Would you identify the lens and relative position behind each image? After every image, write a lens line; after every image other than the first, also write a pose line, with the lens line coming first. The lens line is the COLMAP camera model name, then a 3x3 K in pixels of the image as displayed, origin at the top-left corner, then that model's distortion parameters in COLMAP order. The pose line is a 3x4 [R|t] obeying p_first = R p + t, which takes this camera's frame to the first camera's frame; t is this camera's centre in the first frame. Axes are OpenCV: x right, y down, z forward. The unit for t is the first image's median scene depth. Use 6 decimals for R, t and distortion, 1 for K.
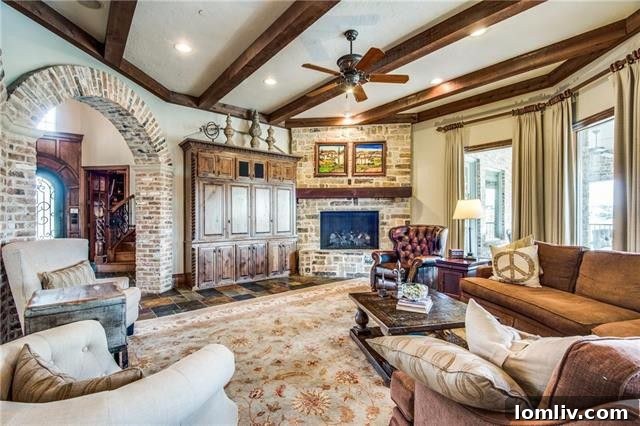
lens RADIAL K [[294.7, 0, 321.5], [0, 294.7, 214.3], [0, 0, 1]] dist [-0.014936, -0.000750]
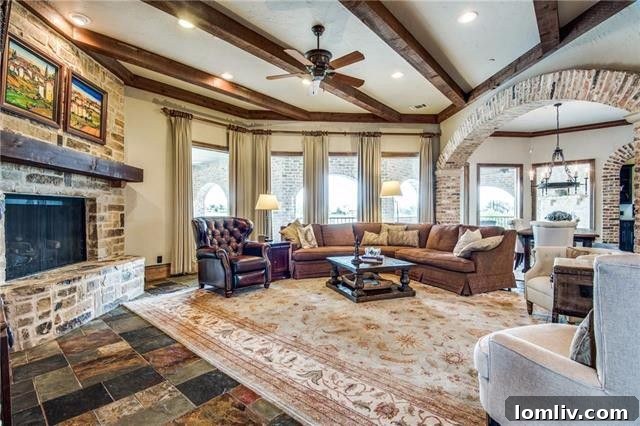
lens RADIAL K [[294.7, 0, 321.3], [0, 294.7, 212.3], [0, 0, 1]] dist [-0.014936, -0.000750]
pose [[-0.174742, 0.002796, 0.984610, -0.504700], [-0.001381, 0.999994, -0.003084, 0.018995], [-0.984613, -0.001899, -0.174737, 0.637849]]
